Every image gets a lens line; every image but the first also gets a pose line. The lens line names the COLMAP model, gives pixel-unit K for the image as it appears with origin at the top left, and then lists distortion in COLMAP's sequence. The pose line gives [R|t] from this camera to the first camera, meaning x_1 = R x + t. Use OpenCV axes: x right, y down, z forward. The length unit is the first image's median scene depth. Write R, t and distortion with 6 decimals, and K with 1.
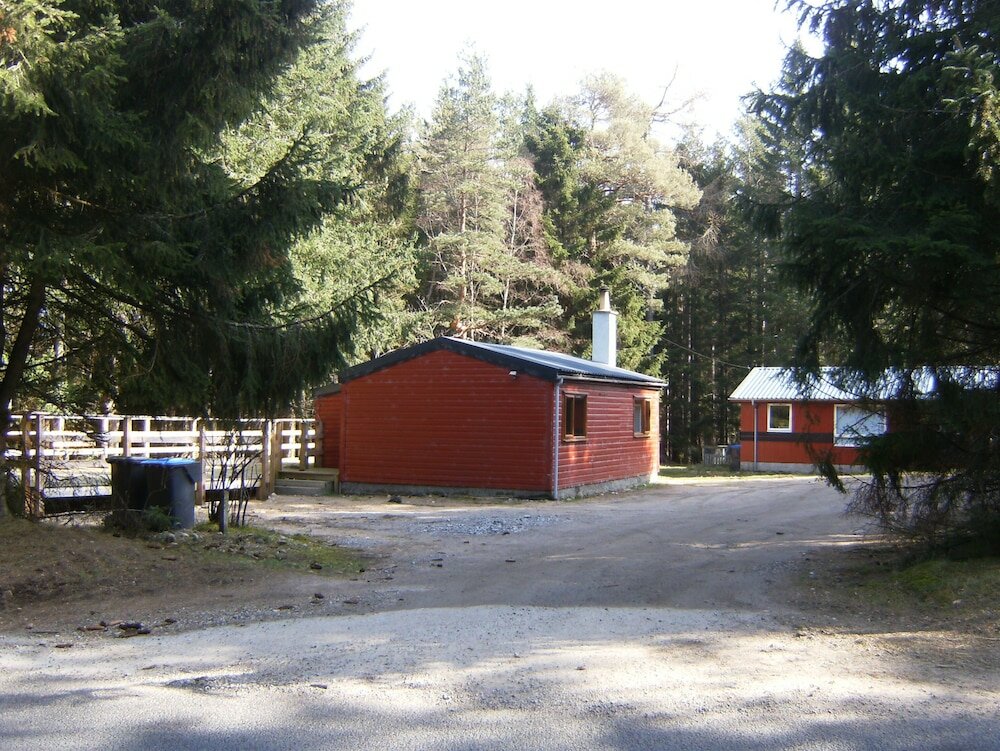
lens RADIAL K [[1027.4, 0, 500.0], [0, 1027.4, 375.5], [0, 0, 1]] dist [0.000593, -0.001099]
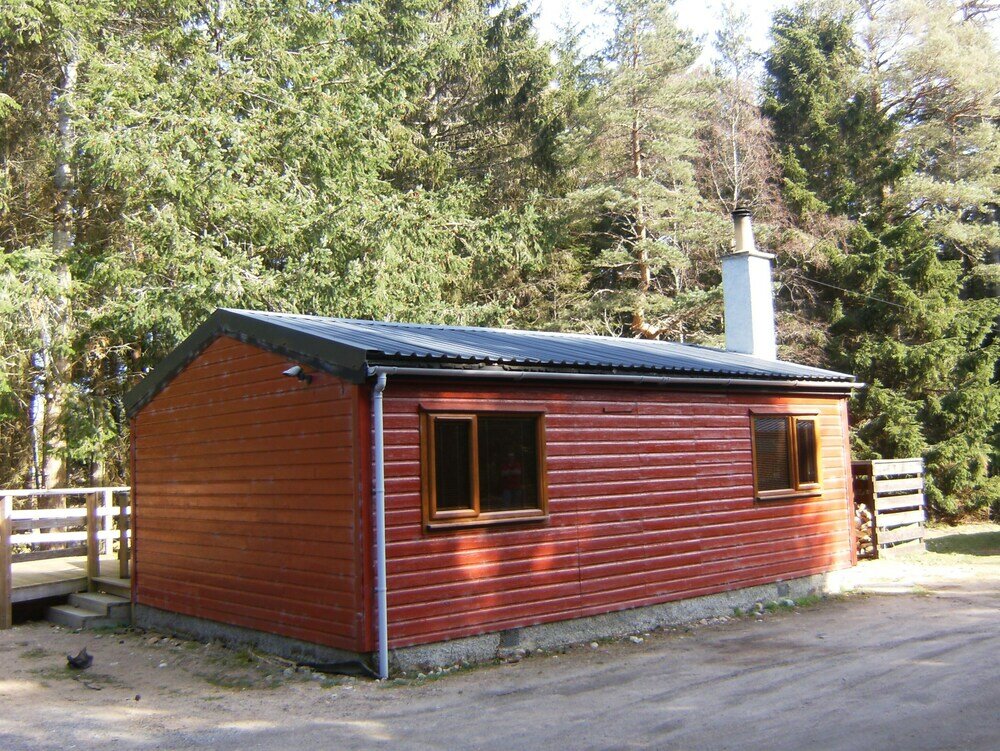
lens RADIAL K [[1028.6, 0, 500.0], [0, 1028.6, 375.5], [0, 0, 1]] dist [-0.095630, -0.001079]
pose [[0.910448, -0.077683, -0.406264, 0.144976], [0.058833, 0.996540, -0.058705, 0.016492], [0.409418, 0.029547, 0.911868, 0.356666]]
